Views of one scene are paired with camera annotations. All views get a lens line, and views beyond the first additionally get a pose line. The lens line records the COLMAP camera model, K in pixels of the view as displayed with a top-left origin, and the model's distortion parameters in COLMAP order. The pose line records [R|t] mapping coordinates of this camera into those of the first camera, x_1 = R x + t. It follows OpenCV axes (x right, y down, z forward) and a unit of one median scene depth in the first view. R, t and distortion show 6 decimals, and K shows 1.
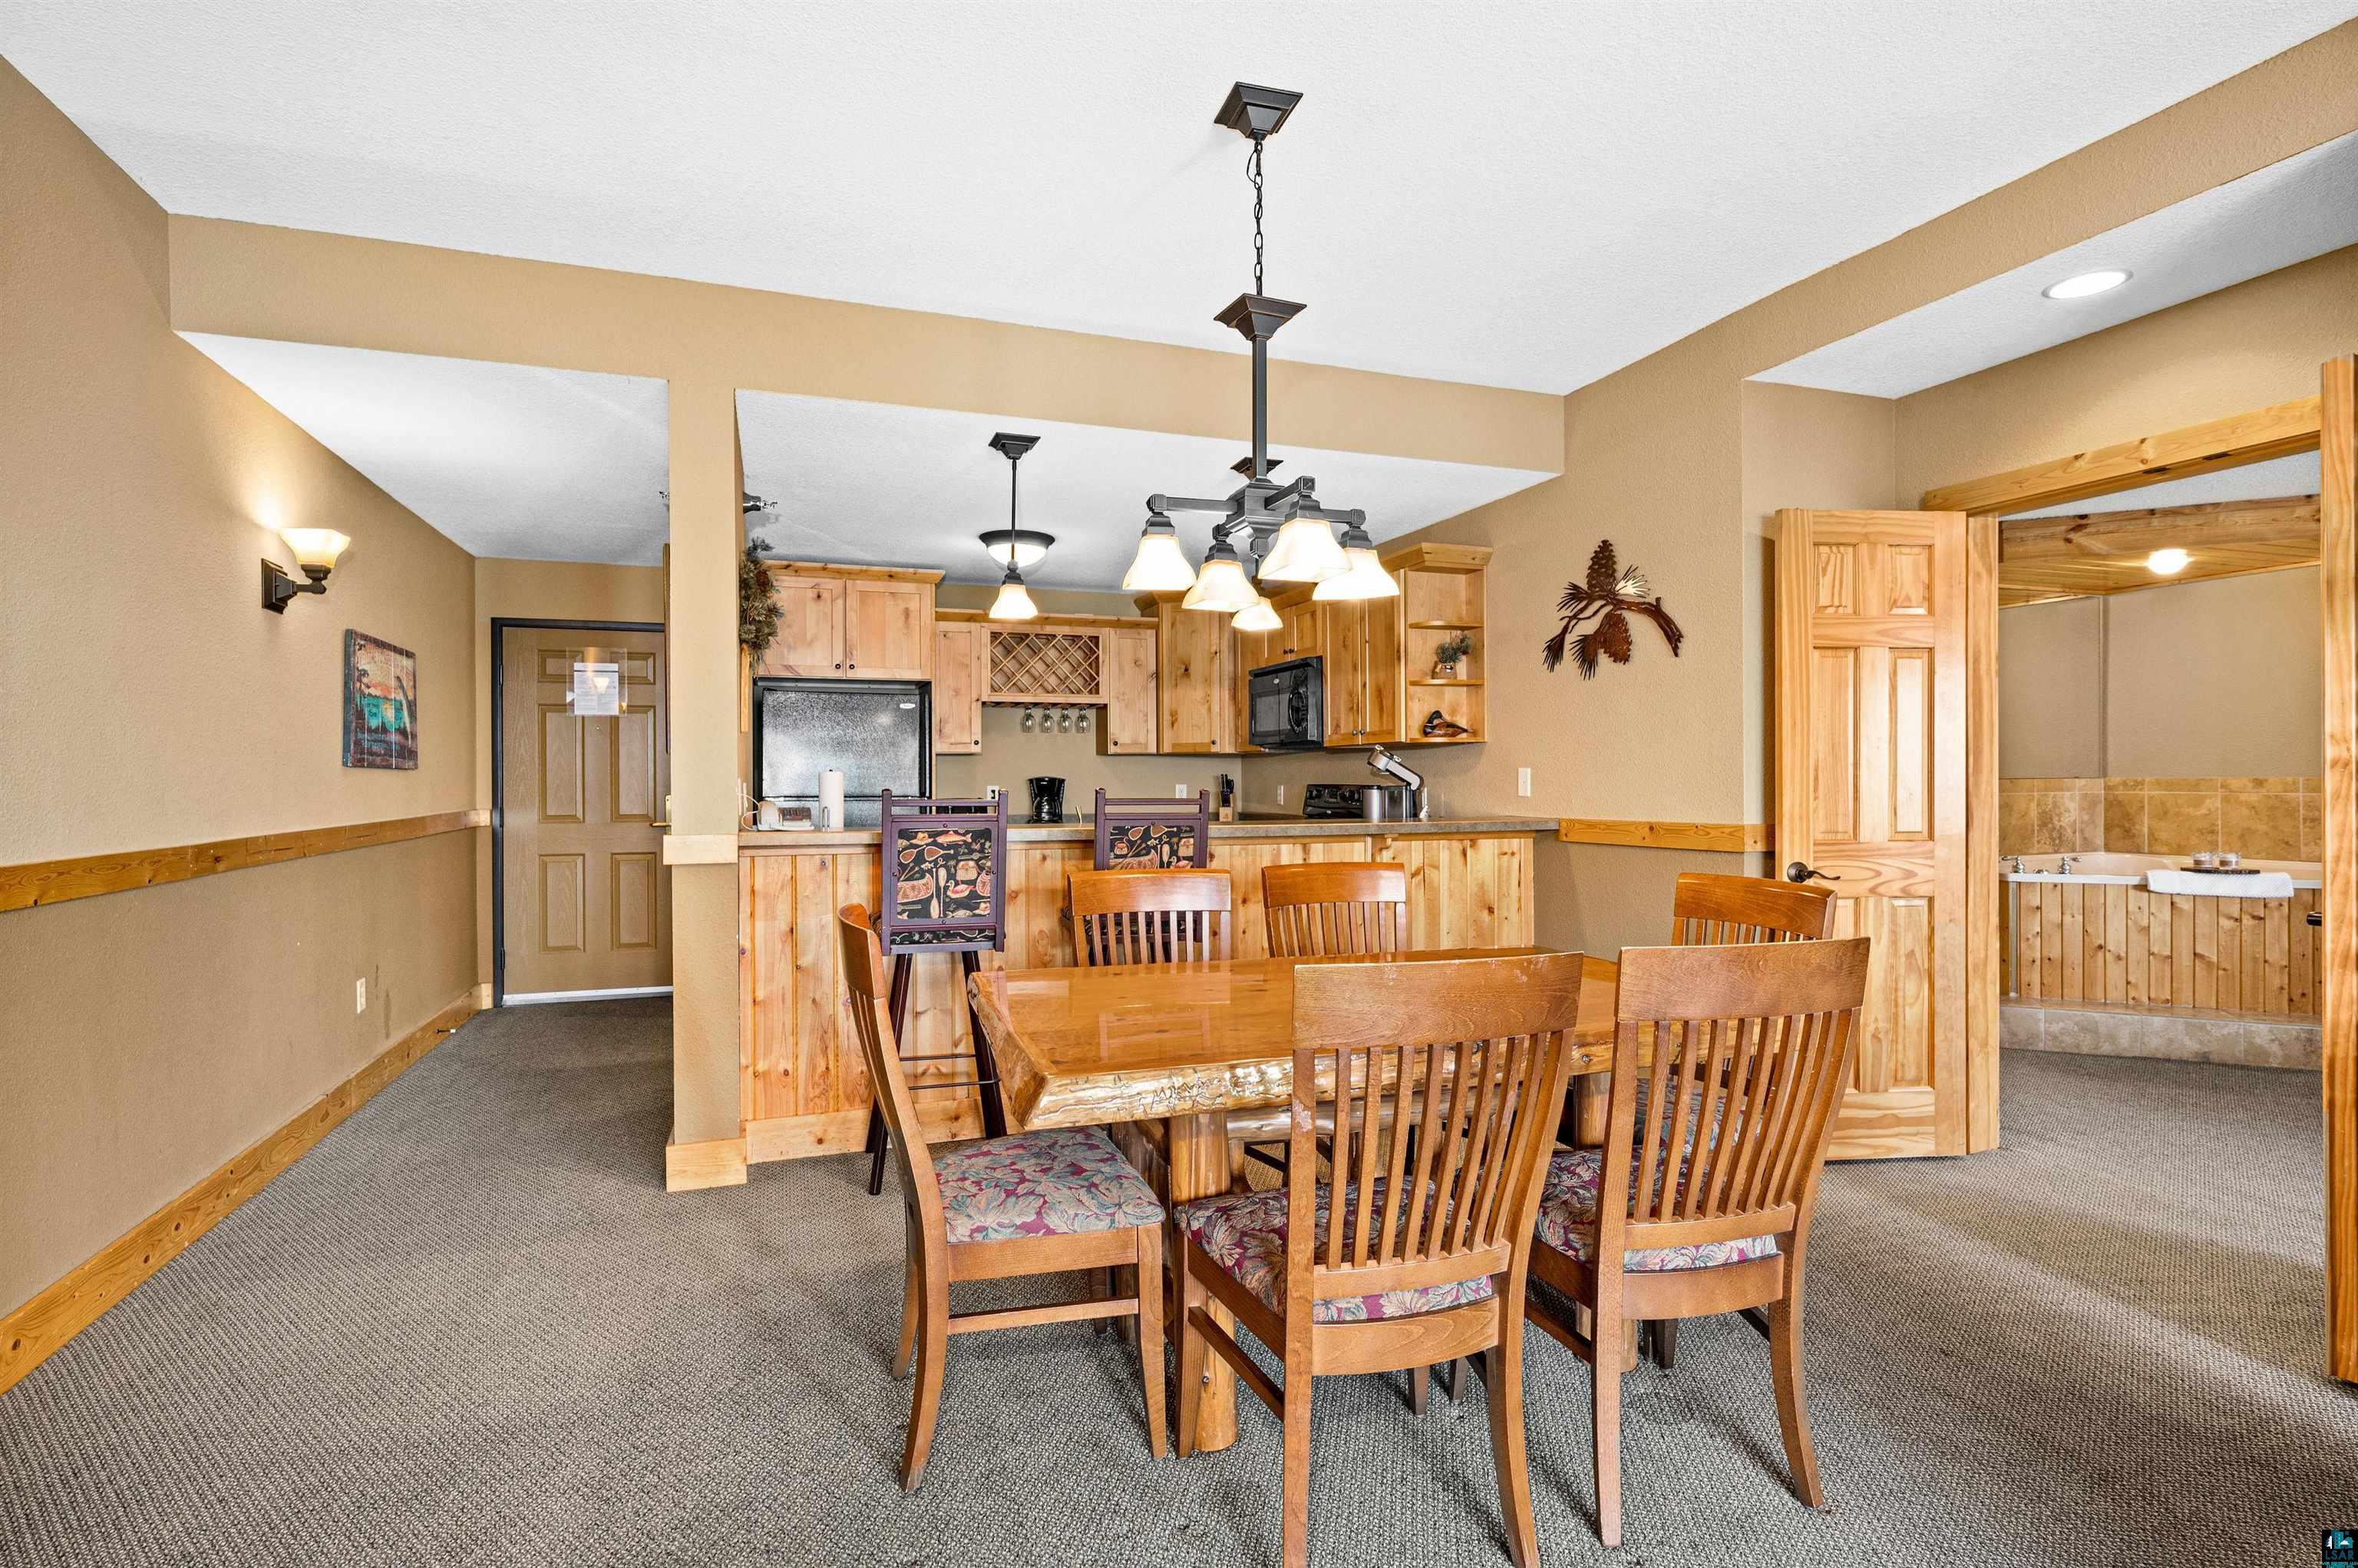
lens RADIAL K [[1147.8, 0, 1173.9], [0, 1147.8, 786.4], [0, 0, 1]] dist [-0.001367, 0.000493]
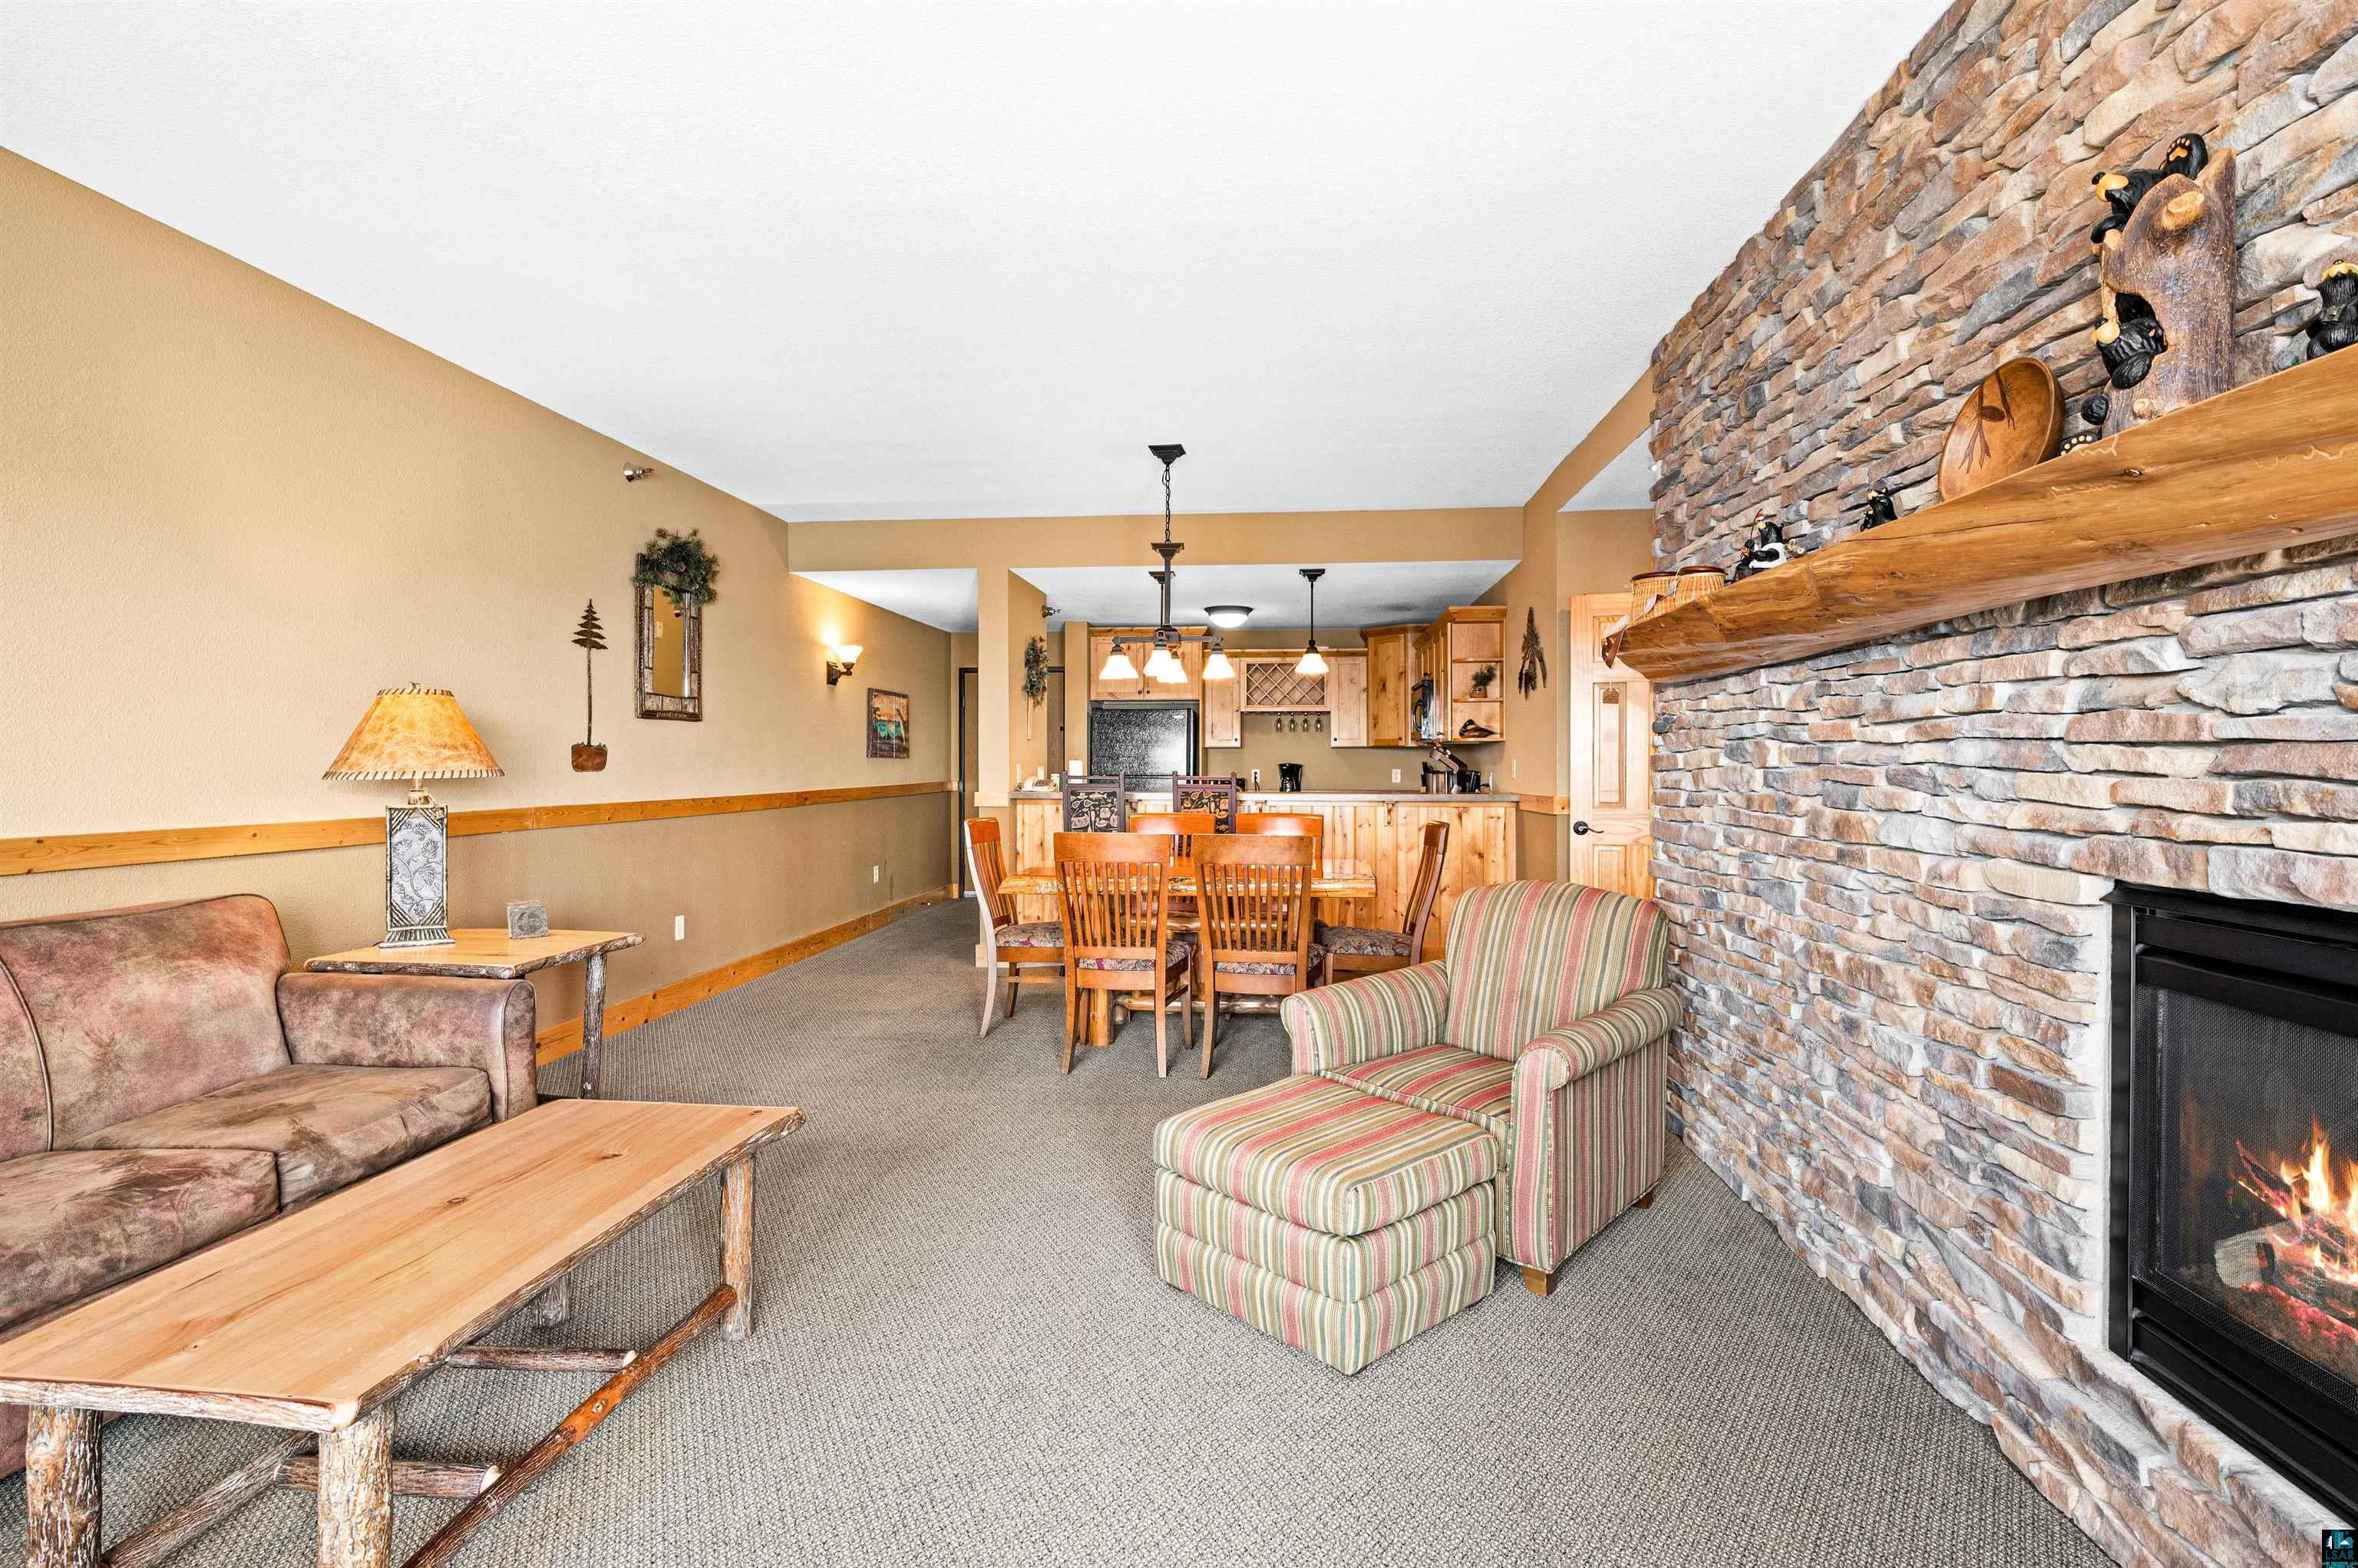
lens RADIAL K [[1147.8, 0, 1181.2], [0, 1147.8, 770.1], [0, 0, 1]] dist [-0.001367, 0.000493]
pose [[0.902266, 0.007554, -0.431114, 0.569665], [-0.007110, 0.999971, 0.002640, -0.003532], [0.431122, 0.000684, 0.902293, -0.510511]]
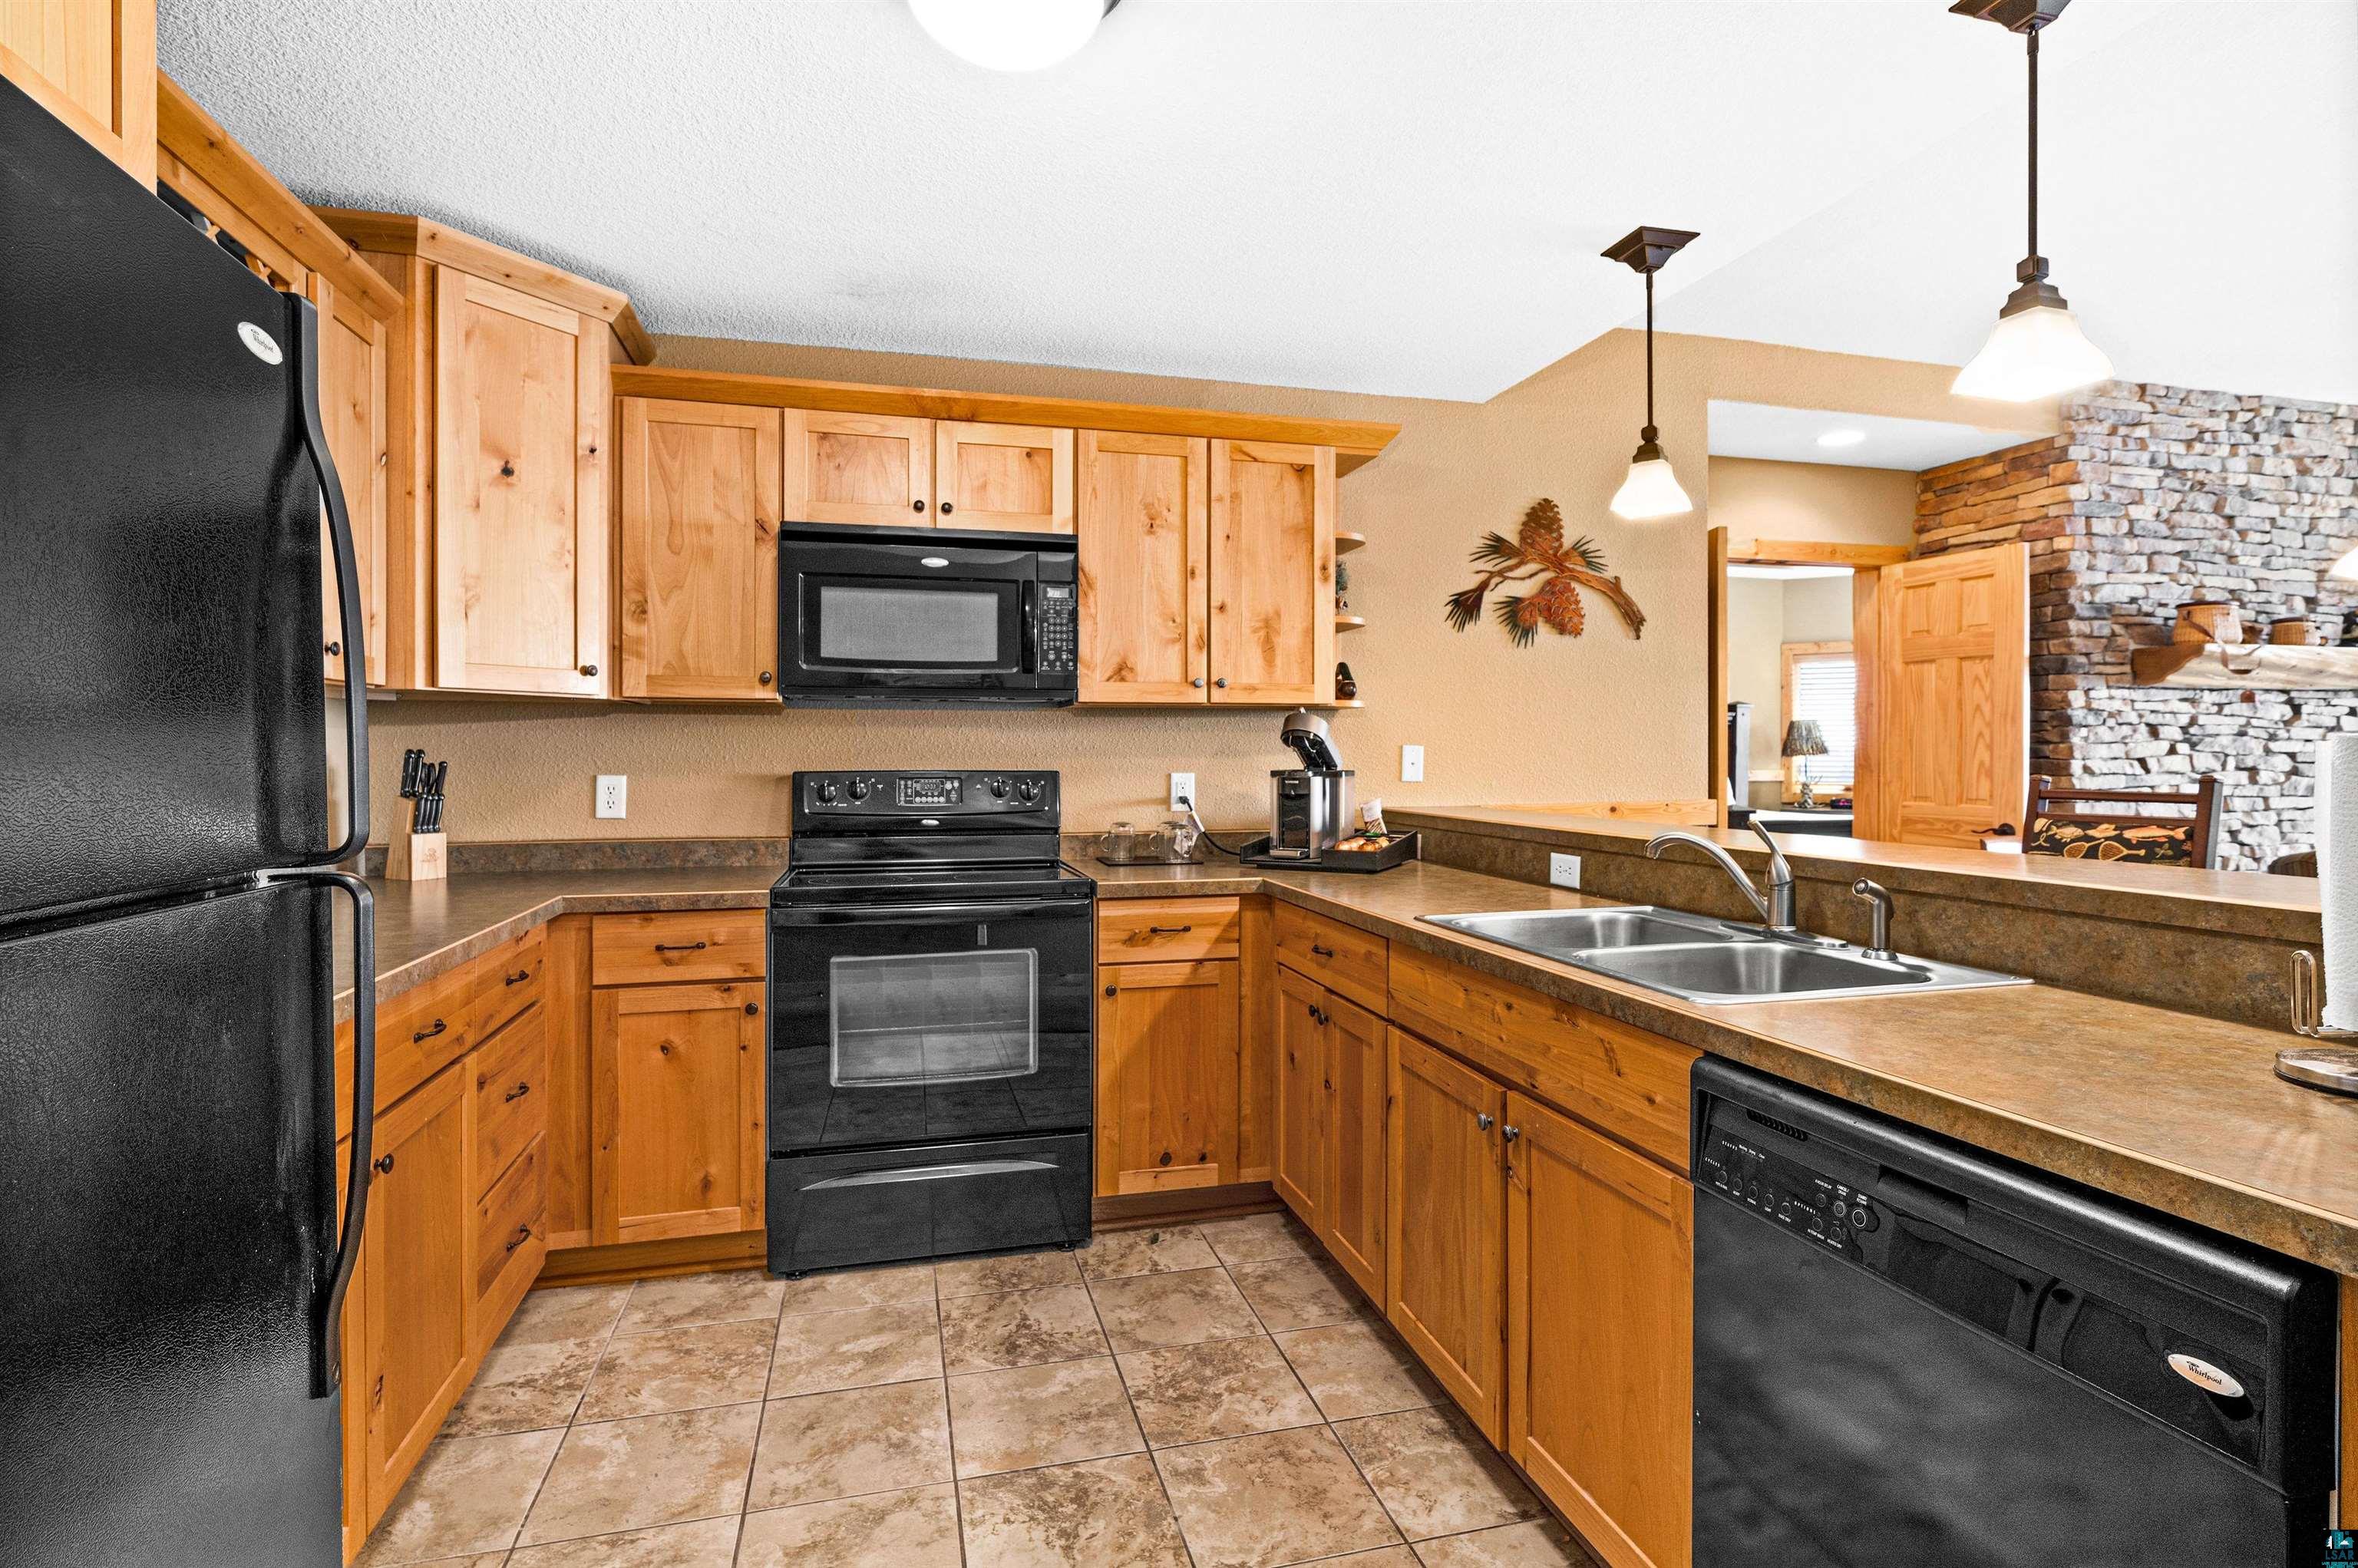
lens RADIAL K [[1147.8, 0, 1188.4], [0, 1147.8, 765.2], [0, 0, 1]] dist [-0.001367, 0.000493]
pose [[0.068067, -0.013459, 0.997590, -0.521208], [0.005496, 0.999899, 0.013115, -0.014694], [-0.997666, 0.004590, 0.068134, 1.141647]]
